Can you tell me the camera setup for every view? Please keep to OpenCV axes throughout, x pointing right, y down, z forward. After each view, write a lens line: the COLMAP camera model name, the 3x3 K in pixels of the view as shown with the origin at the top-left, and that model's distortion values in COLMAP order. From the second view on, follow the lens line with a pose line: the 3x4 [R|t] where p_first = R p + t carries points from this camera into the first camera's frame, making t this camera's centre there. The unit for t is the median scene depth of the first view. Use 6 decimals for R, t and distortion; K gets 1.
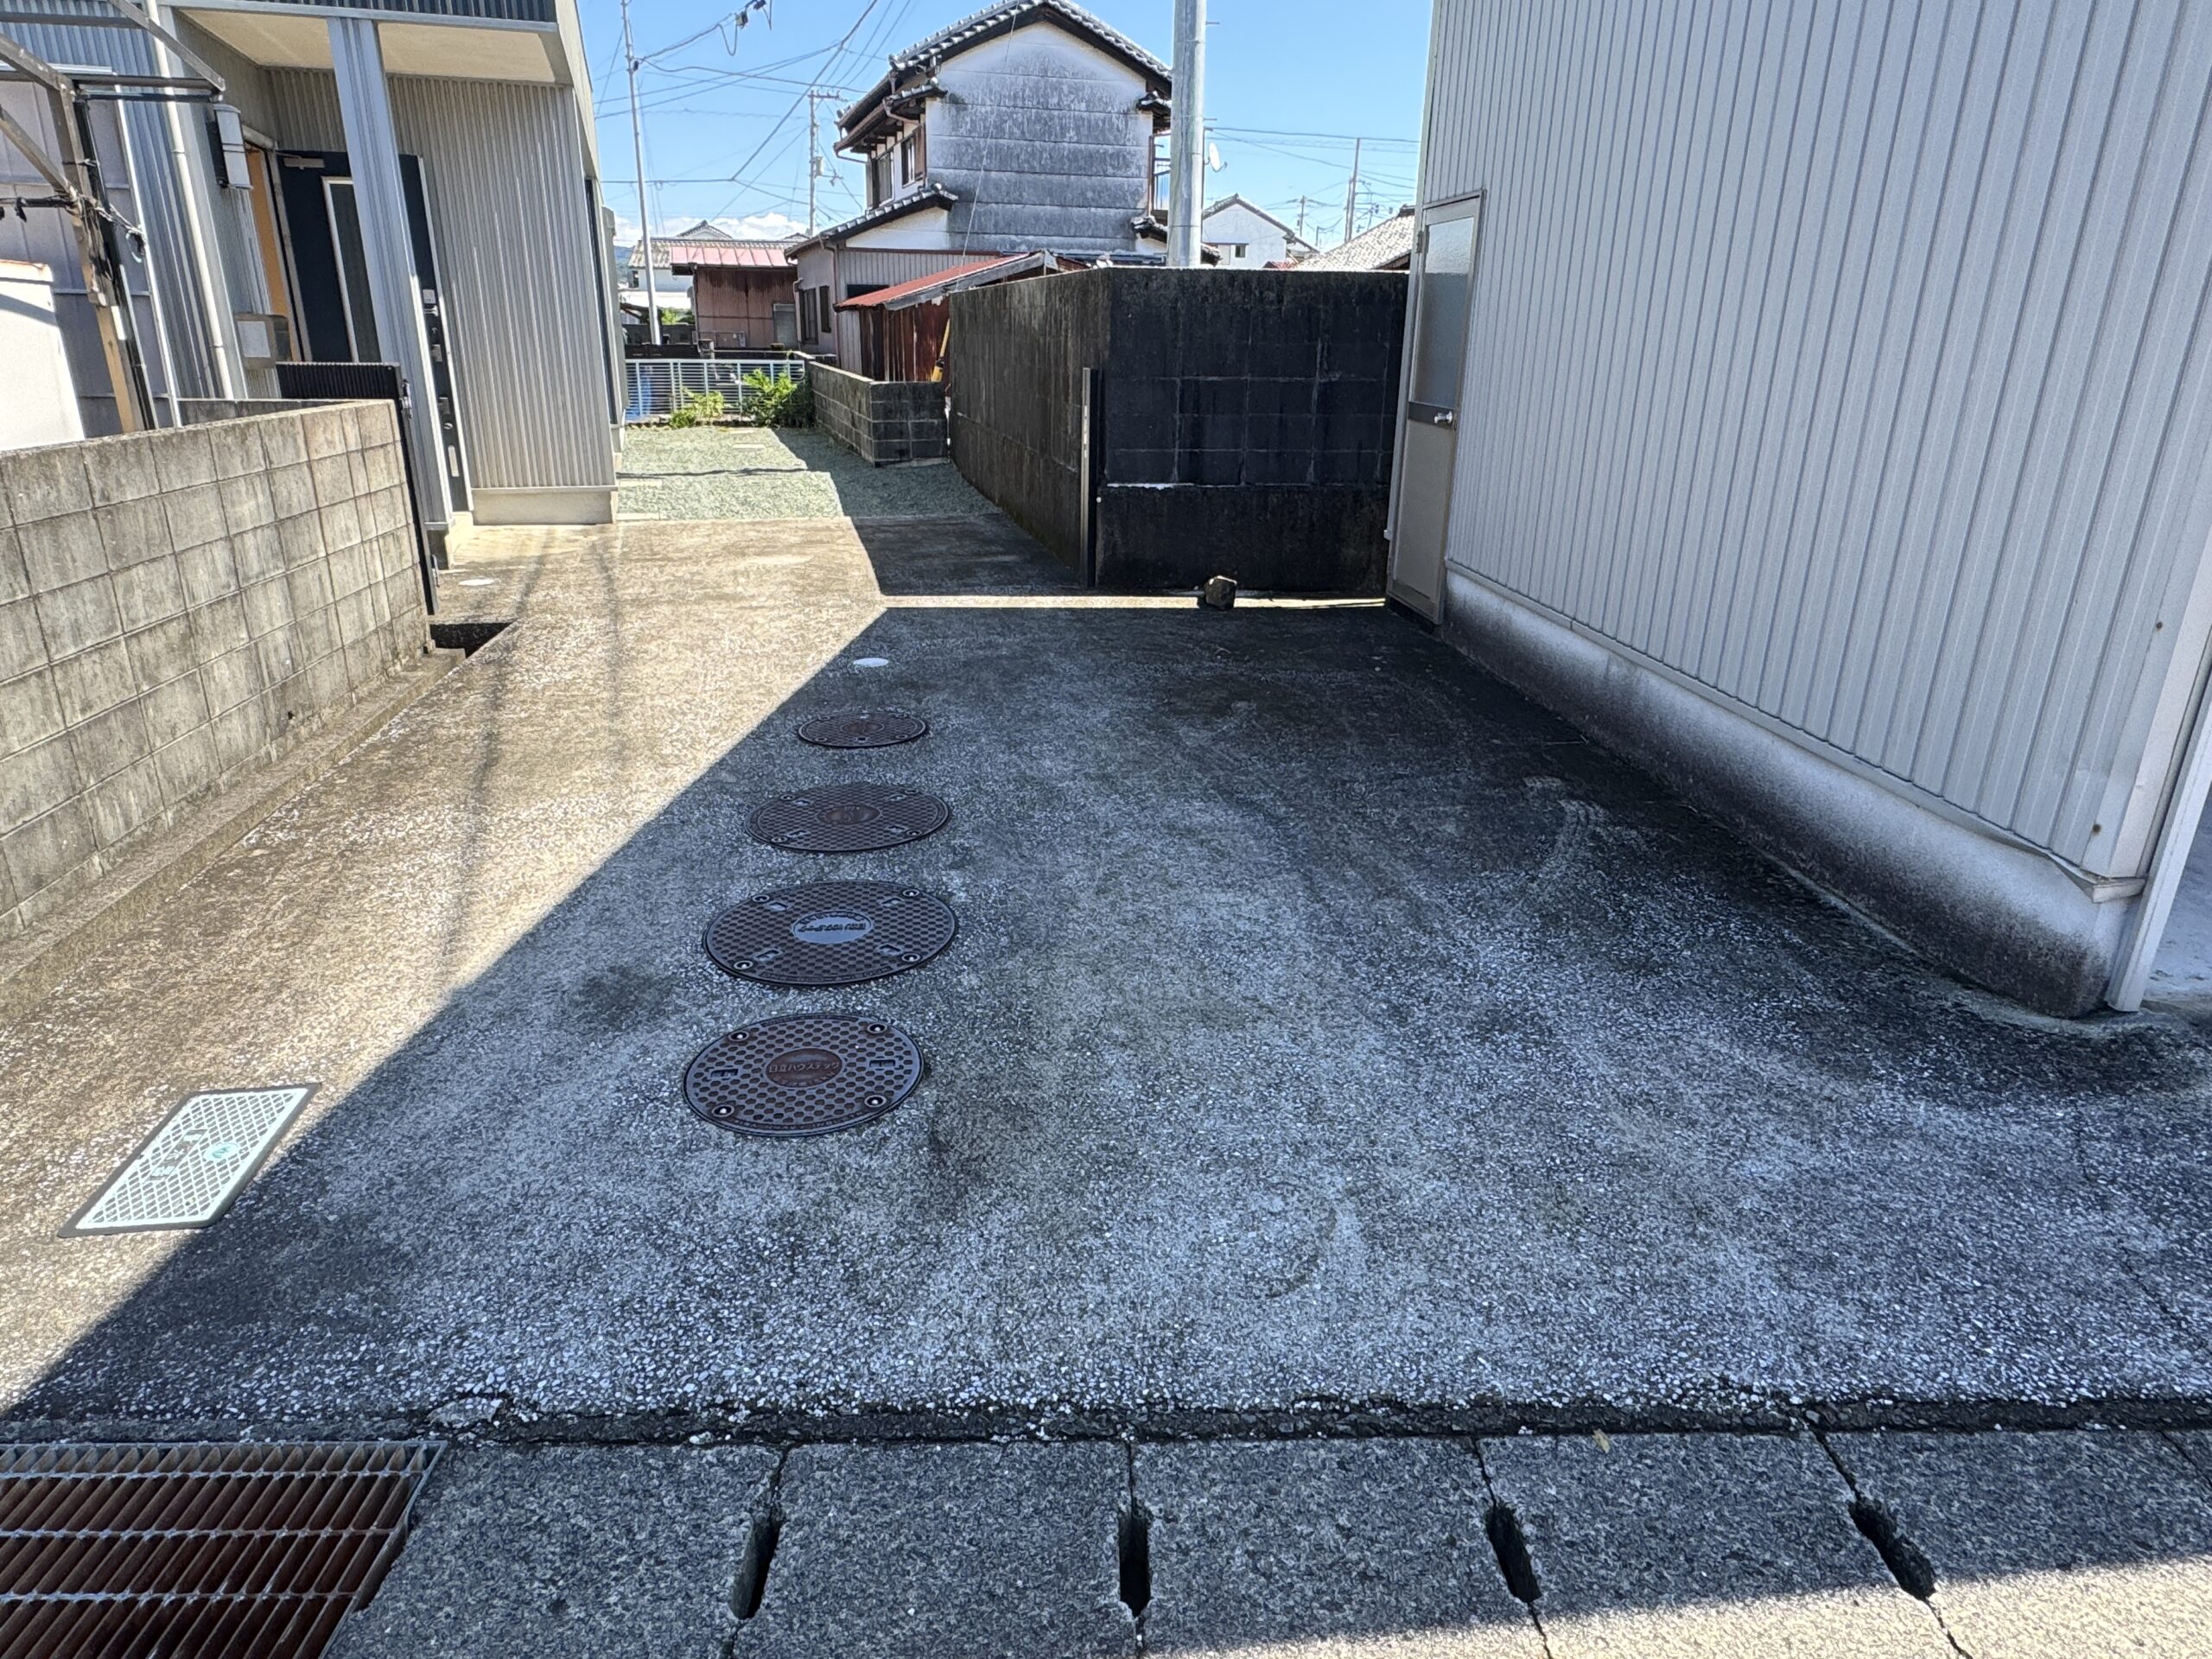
lens RADIAL K [[1343.4, 0, 1106.0], [0, 1343.4, 829.5], [0, 0, 1]] dist [-0.001174, -0.000531]
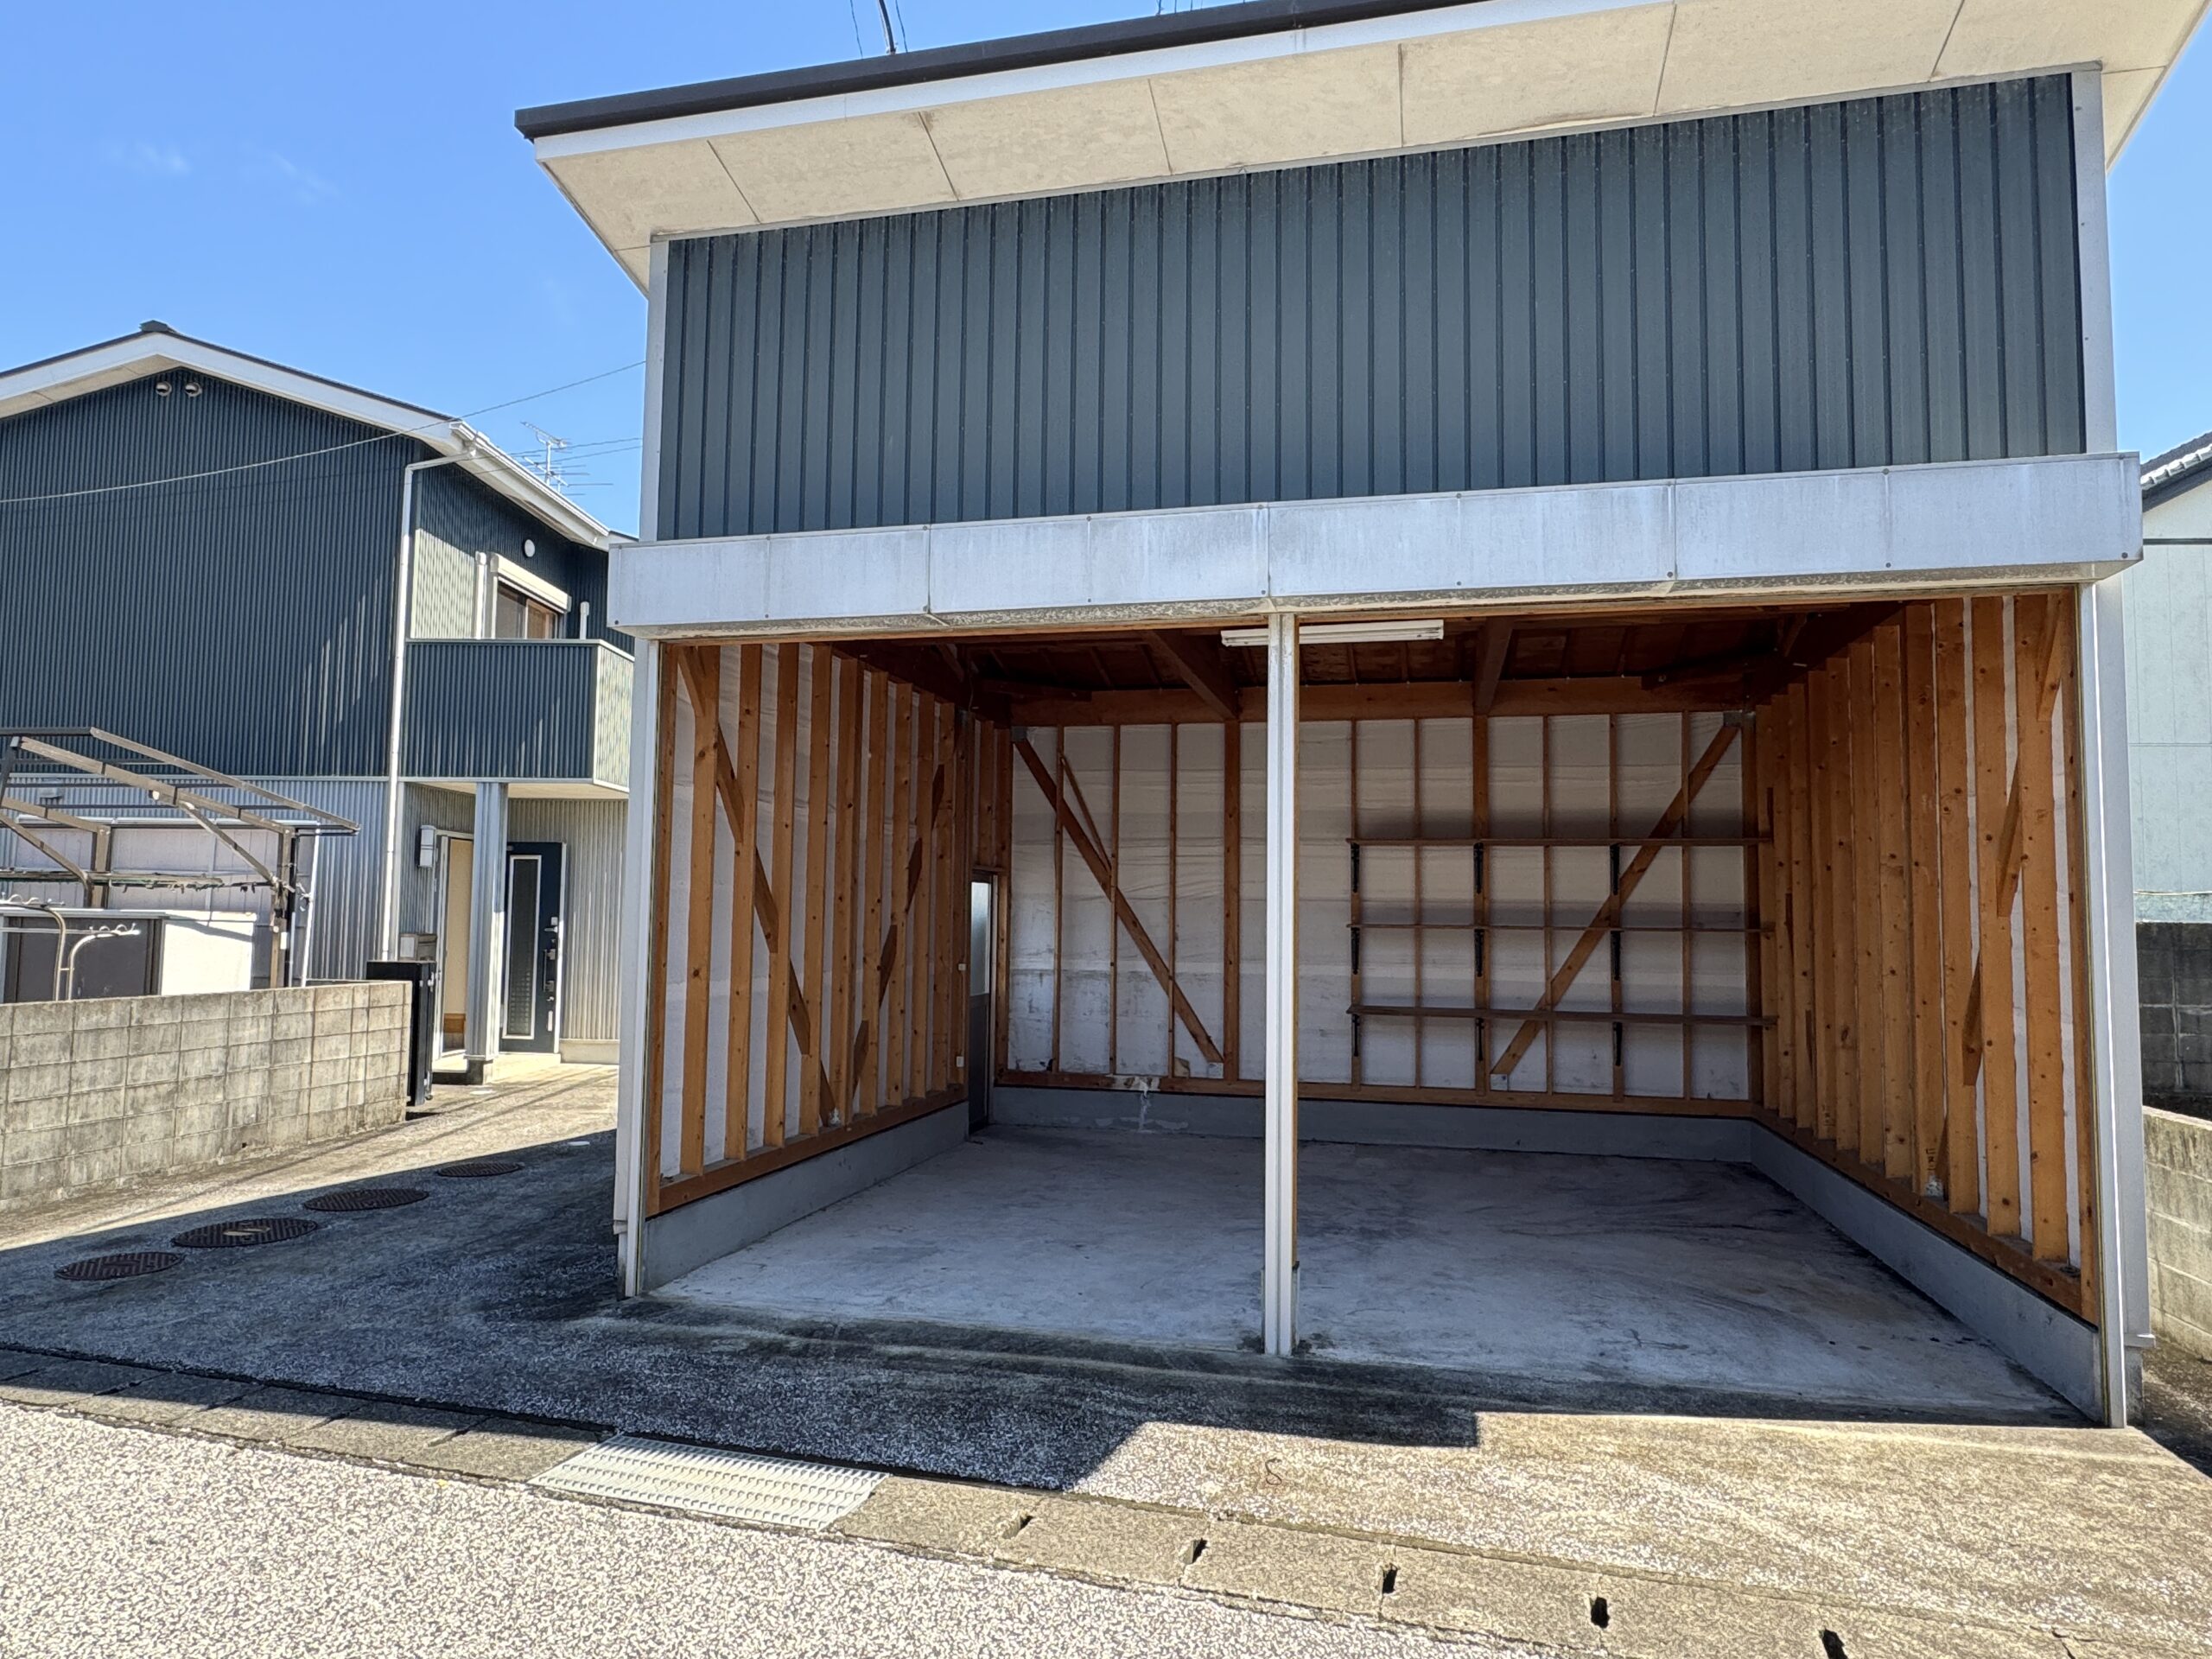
lens RADIAL K [[1343.4, 0, 1106.0], [0, 1343.4, 829.5], [0, 0, 1]] dist [-0.001174, -0.000531]
pose [[0.944923, -0.023548, -0.326446, 1.073170], [-0.113917, 0.911382, -0.395483, 0.109628], [0.306829, 0.410888, 0.858503, -0.375507]]
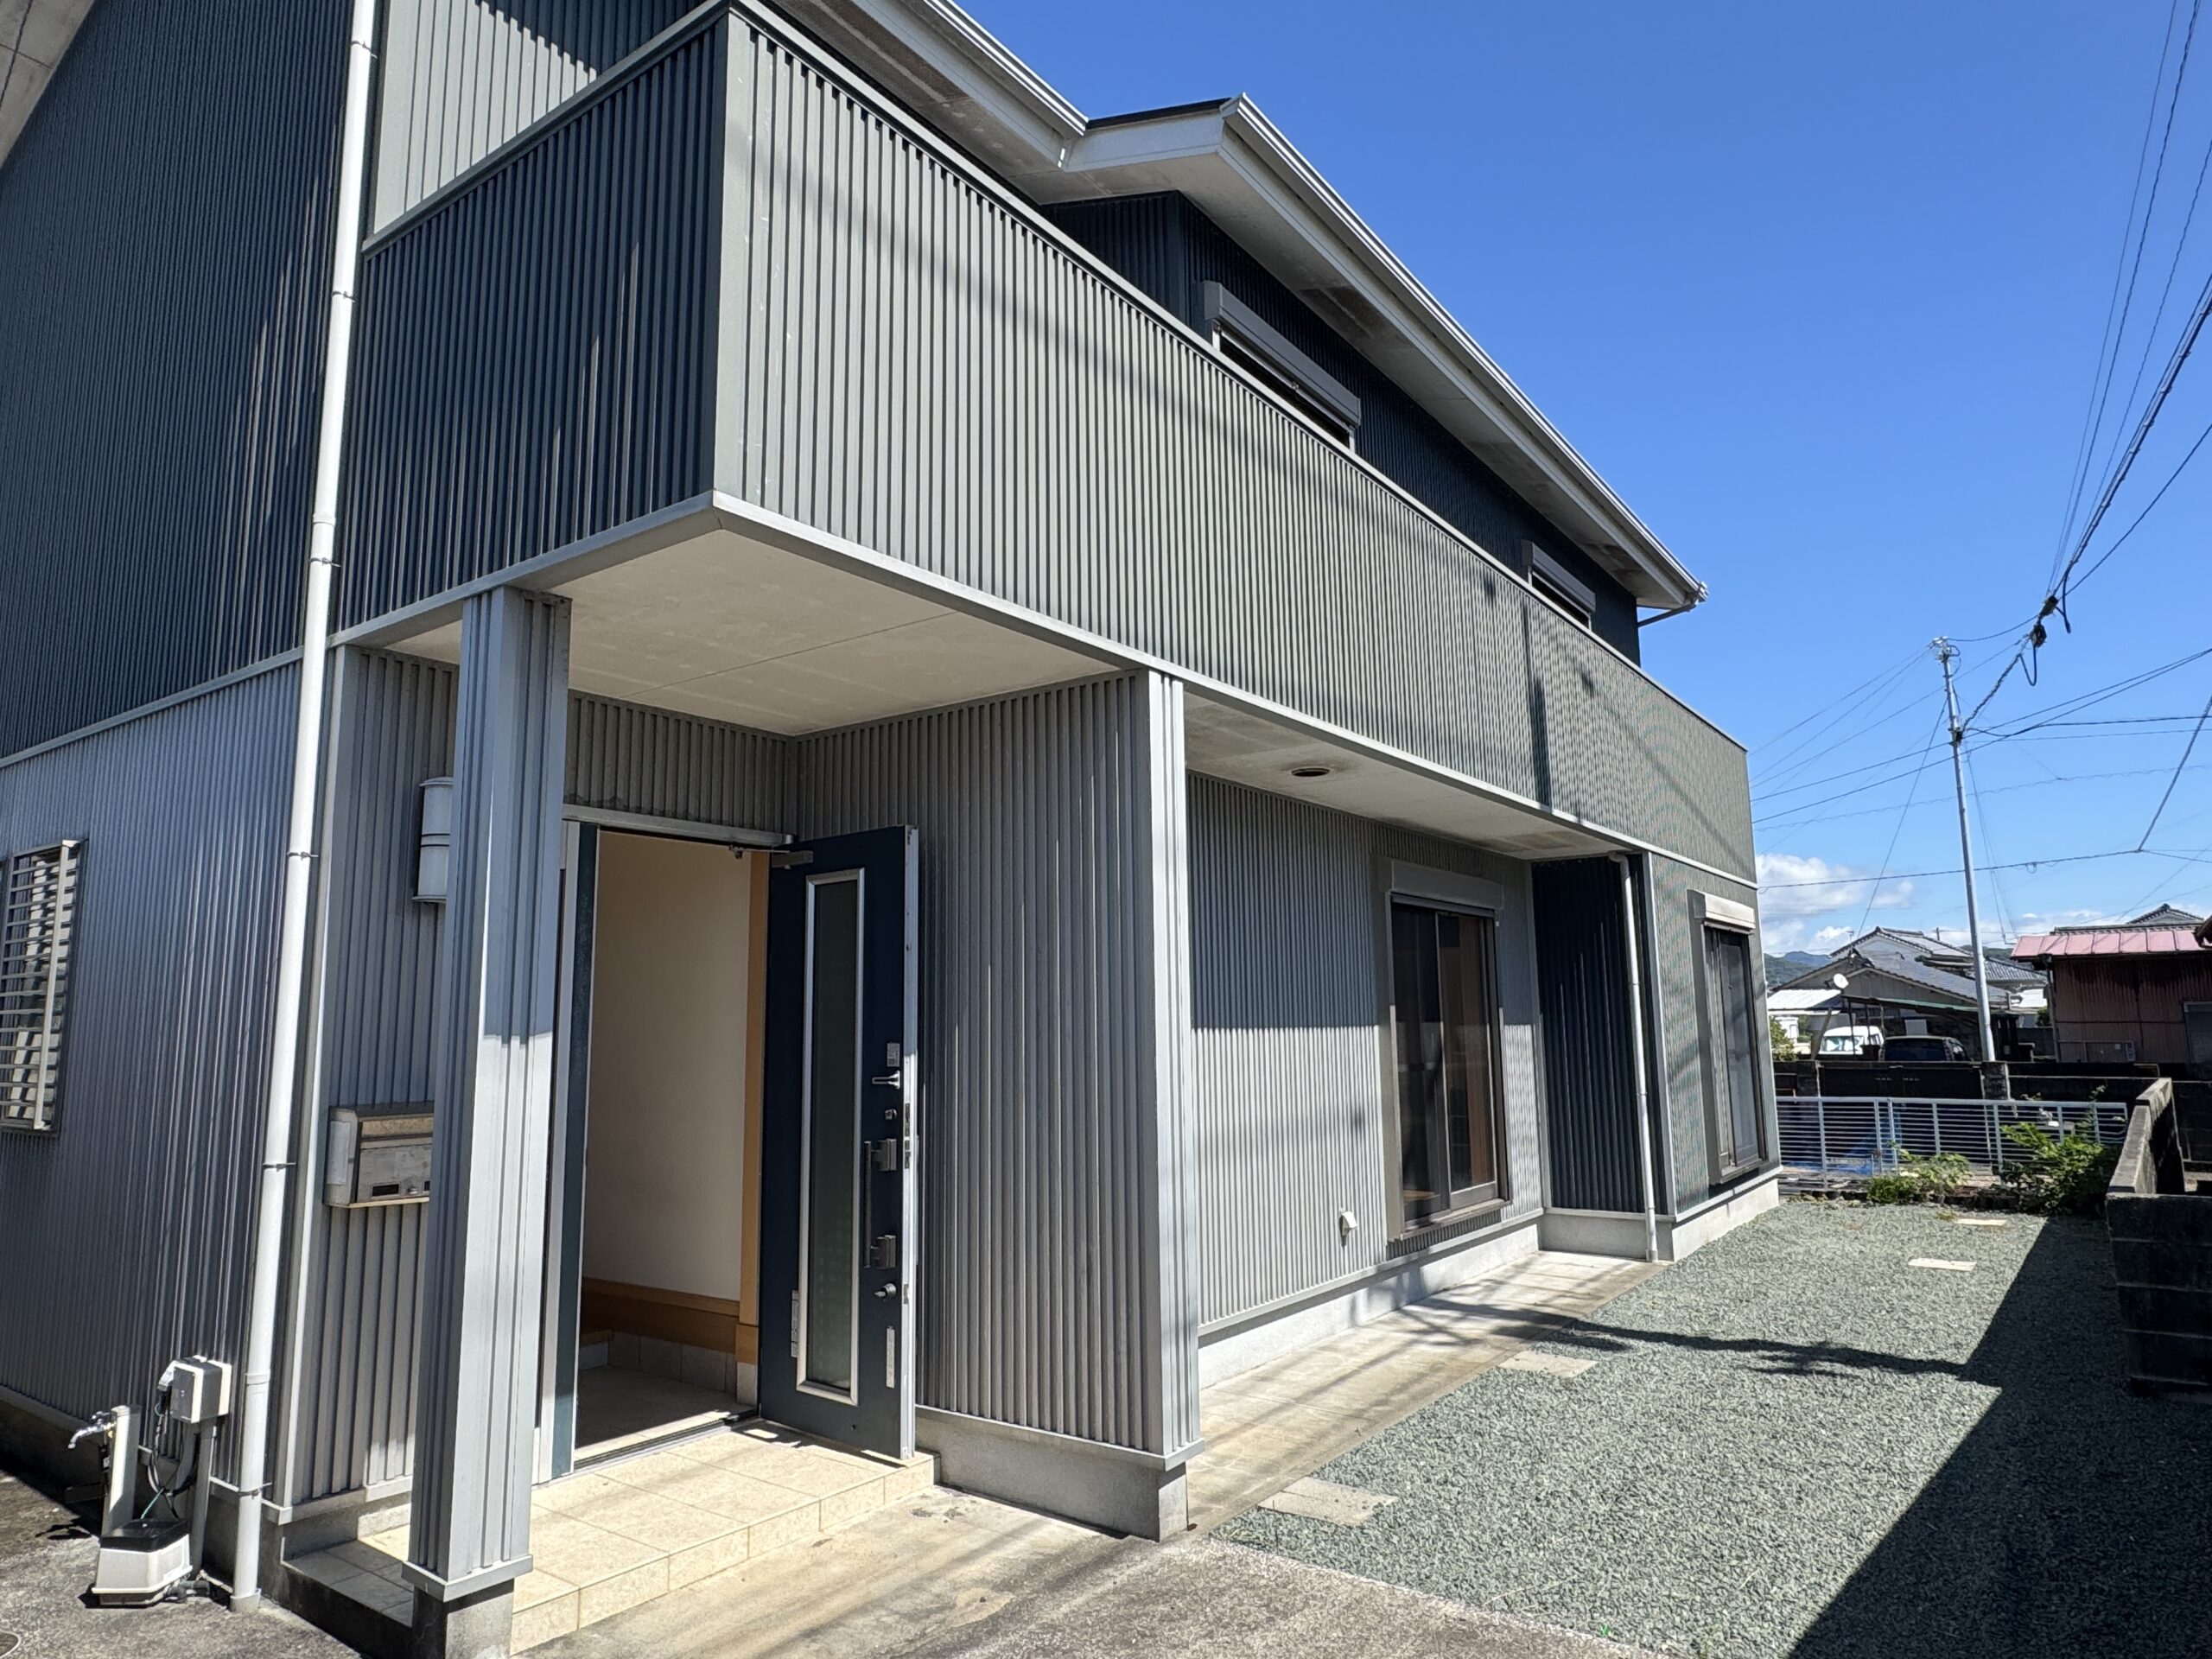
lens RADIAL K [[1343.4, 0, 1106.0], [0, 1343.4, 829.5], [0, 0, 1]] dist [-0.001174, -0.000531]
pose [[0.580602, -0.141432, -0.801809, 0.006512], [-0.264531, 0.898601, -0.350056, -0.507388], [0.770016, 0.415347, 0.484317, 1.248642]]
